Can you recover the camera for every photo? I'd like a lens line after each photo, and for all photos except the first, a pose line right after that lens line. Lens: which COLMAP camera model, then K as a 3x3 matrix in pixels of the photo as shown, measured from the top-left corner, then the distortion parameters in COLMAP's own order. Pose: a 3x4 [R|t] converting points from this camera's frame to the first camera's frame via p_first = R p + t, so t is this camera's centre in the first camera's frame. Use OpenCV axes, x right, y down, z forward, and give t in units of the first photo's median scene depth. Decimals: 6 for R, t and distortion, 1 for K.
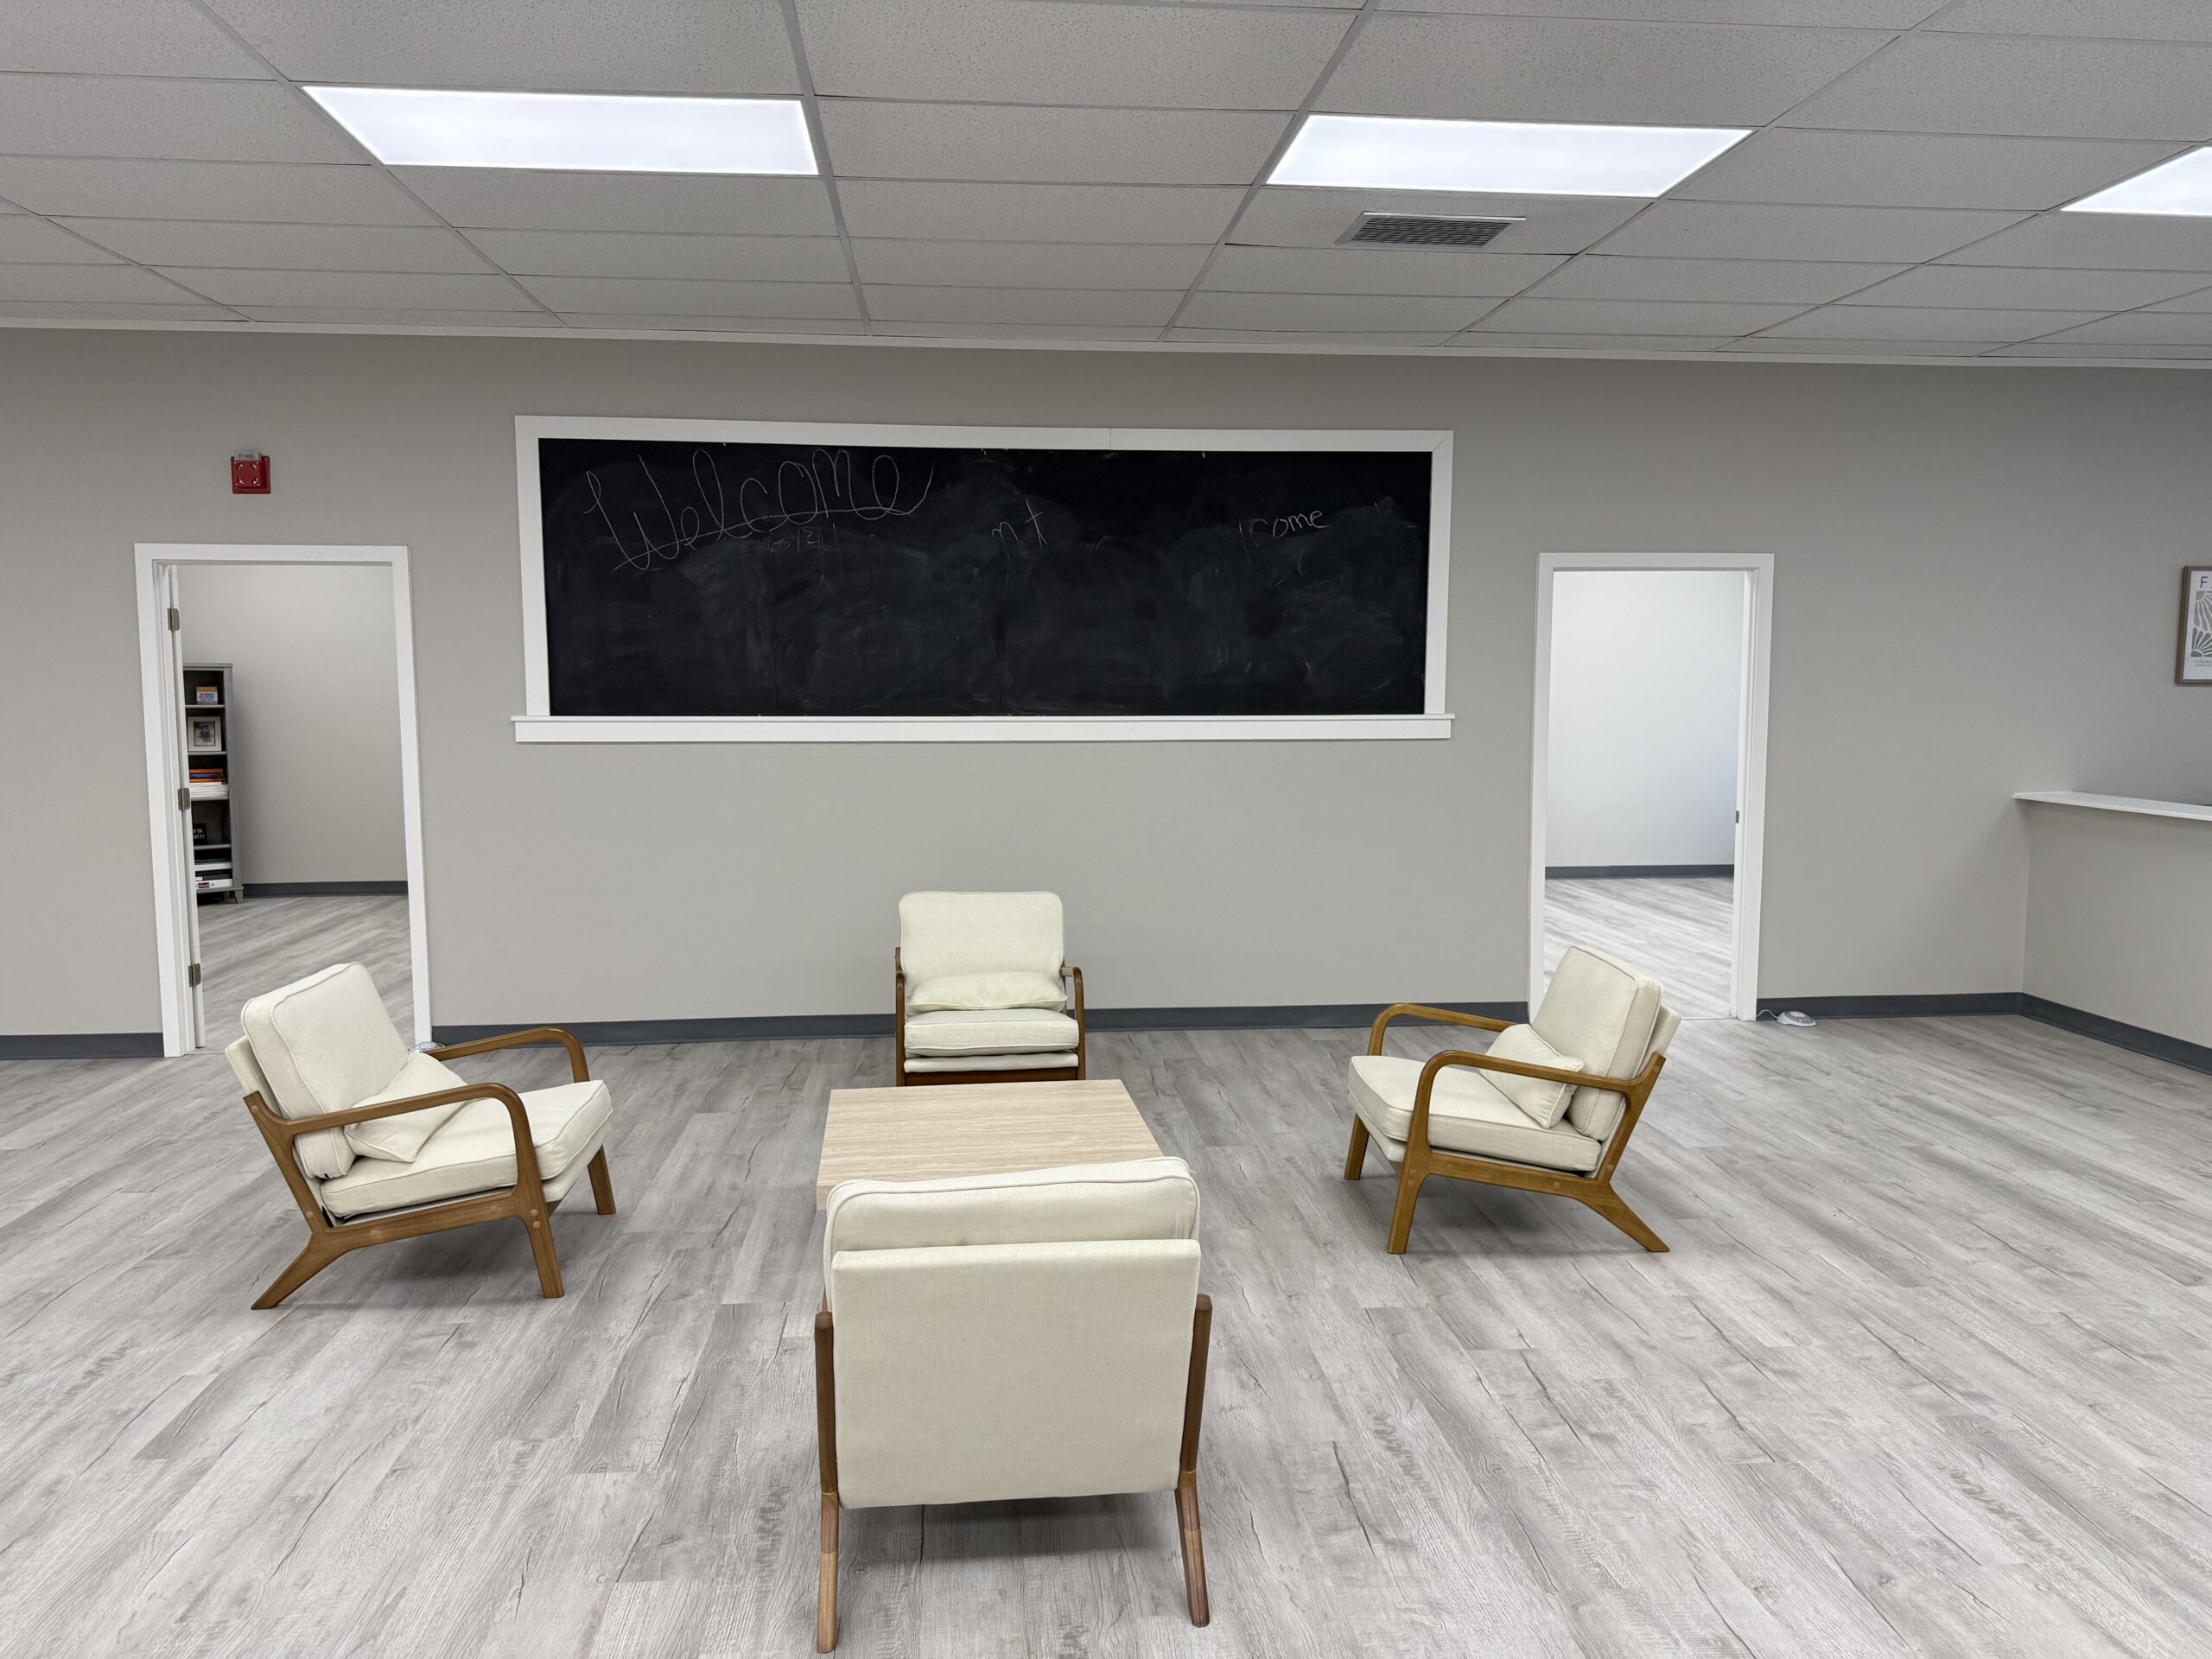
lens RADIAL K [[1541.0, 0, 1108.6], [0, 1541.0, 837.8], [0, 0, 1]] dist [0.083783, -0.106442]
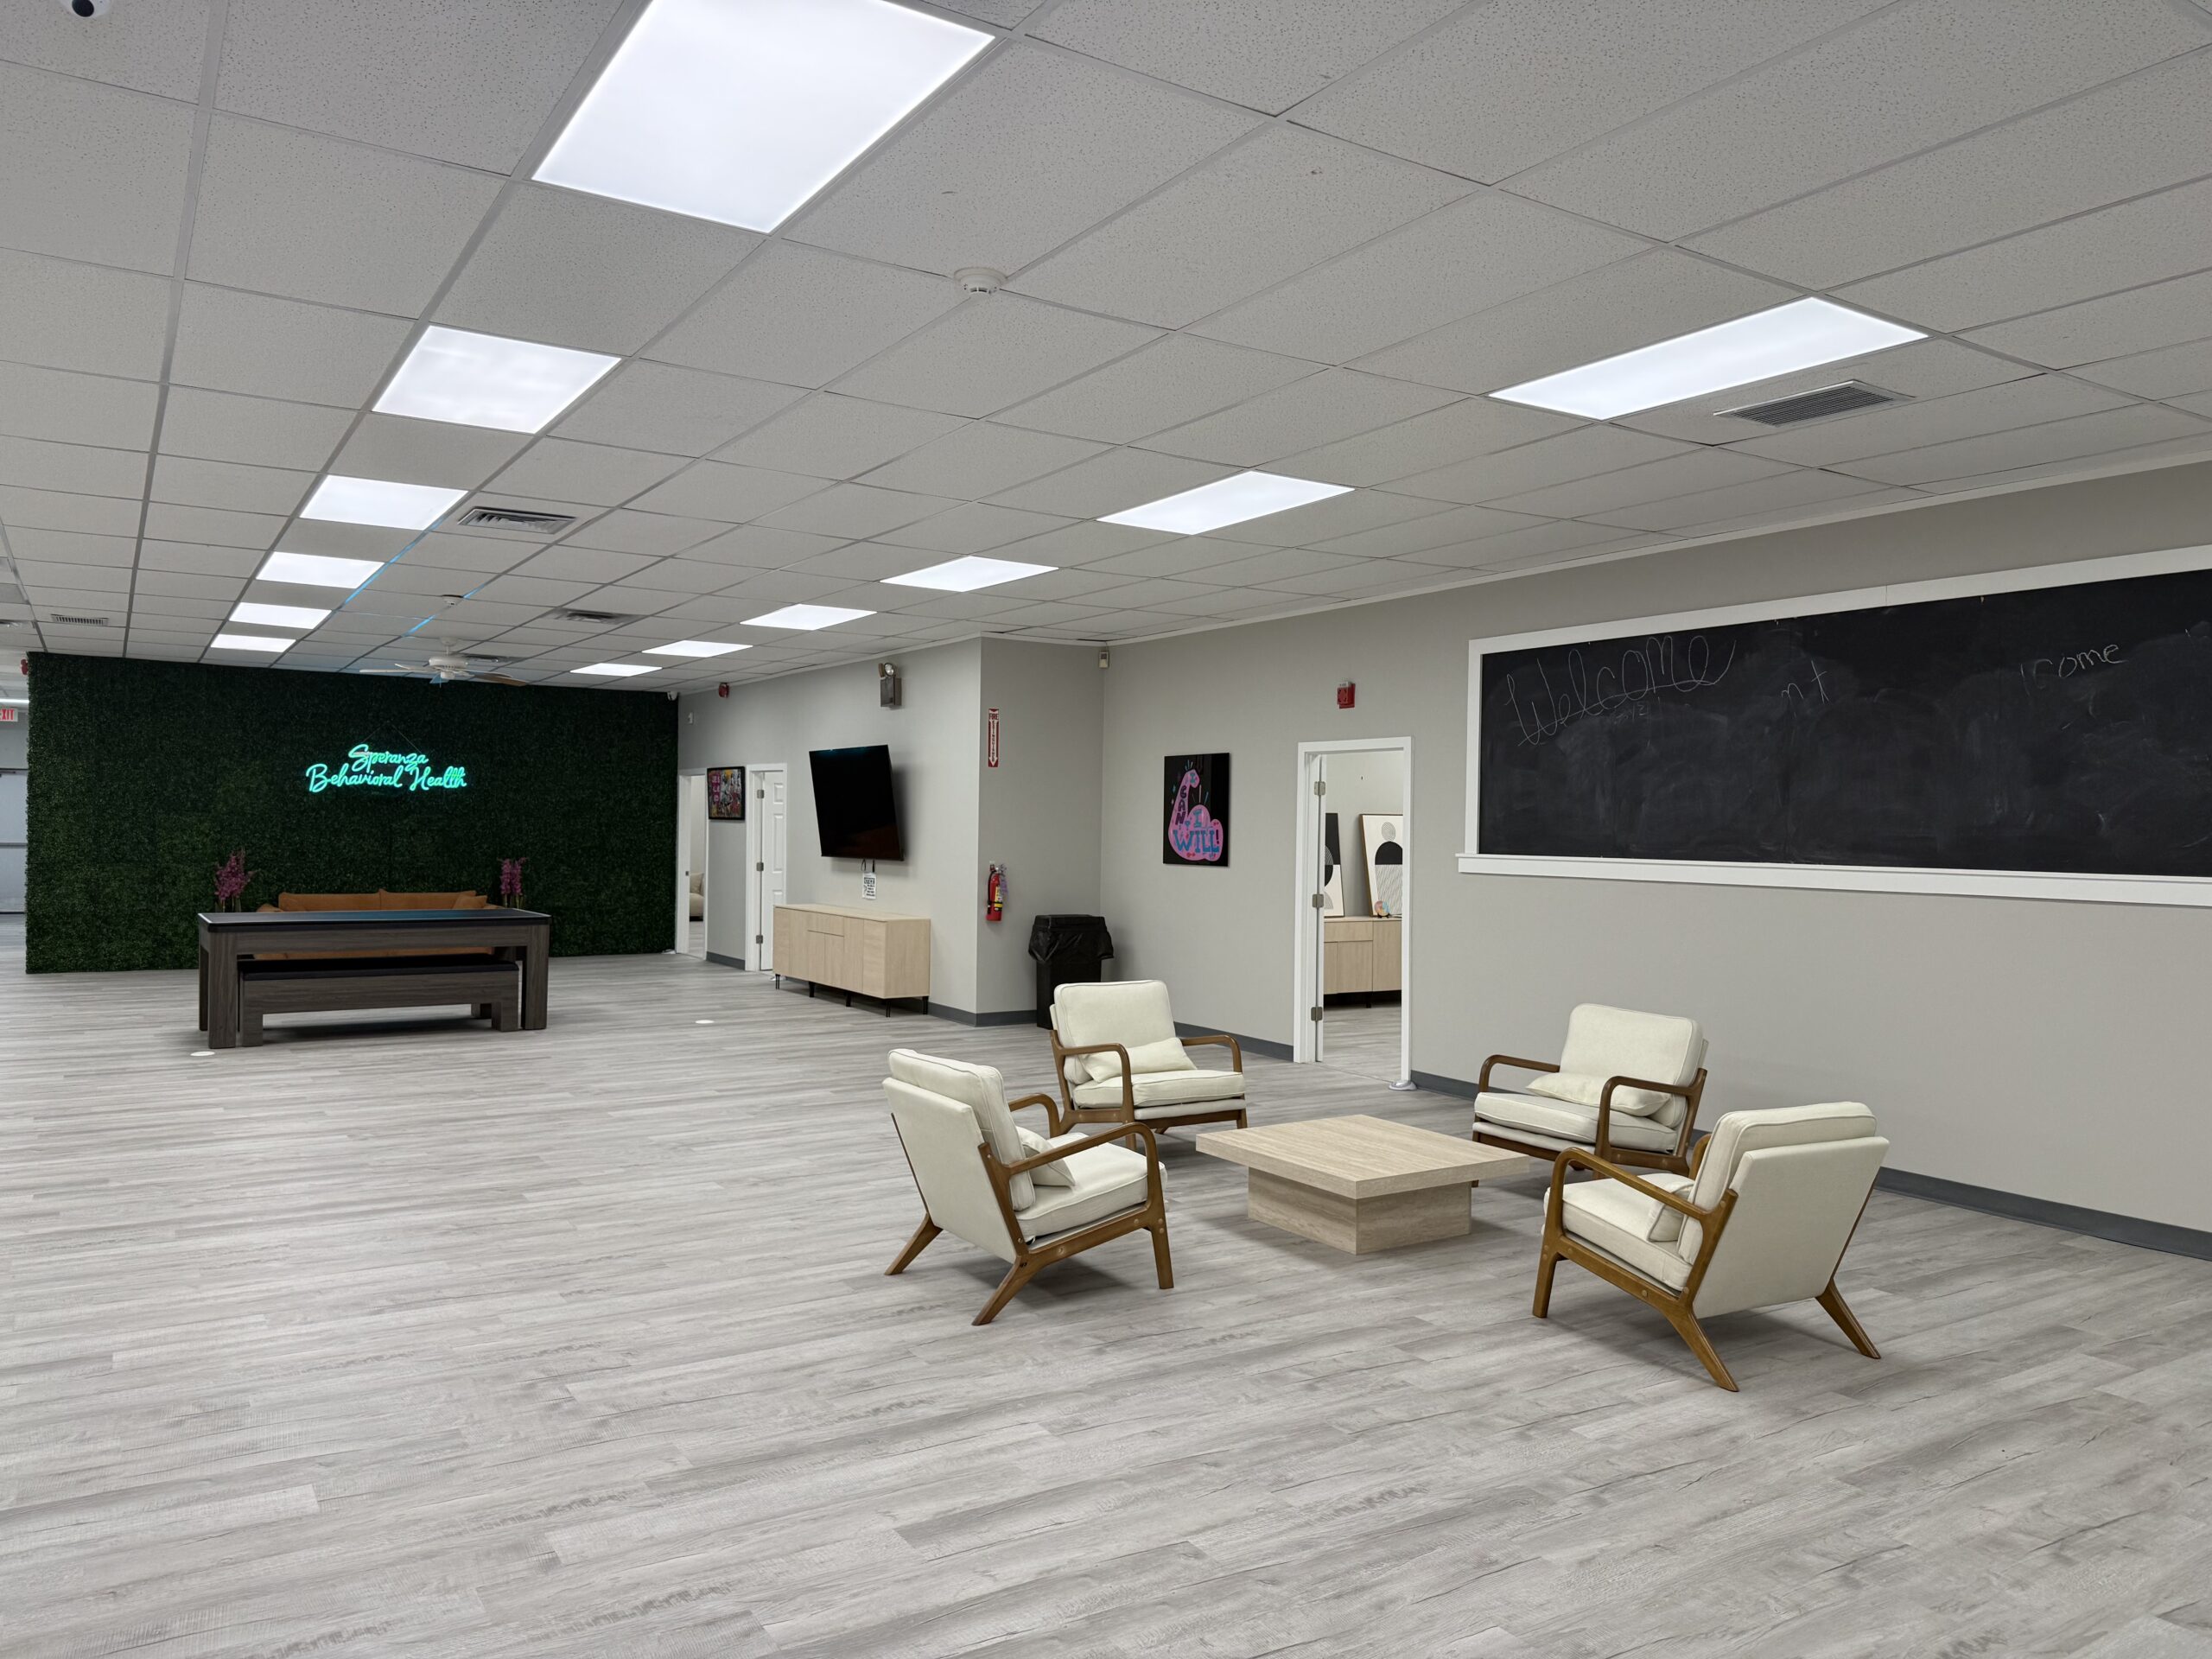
lens RADIAL K [[1541.0, 0, 1108.6], [0, 1541.0, 837.8], [0, 0, 1]] dist [0.083783, -0.106442]
pose [[0.454499, 0.013233, -0.890649, 1.059800], [-0.107800, 0.993357, -0.040251, -0.004115], [0.884200, 0.114306, 0.452906, 0.151574]]
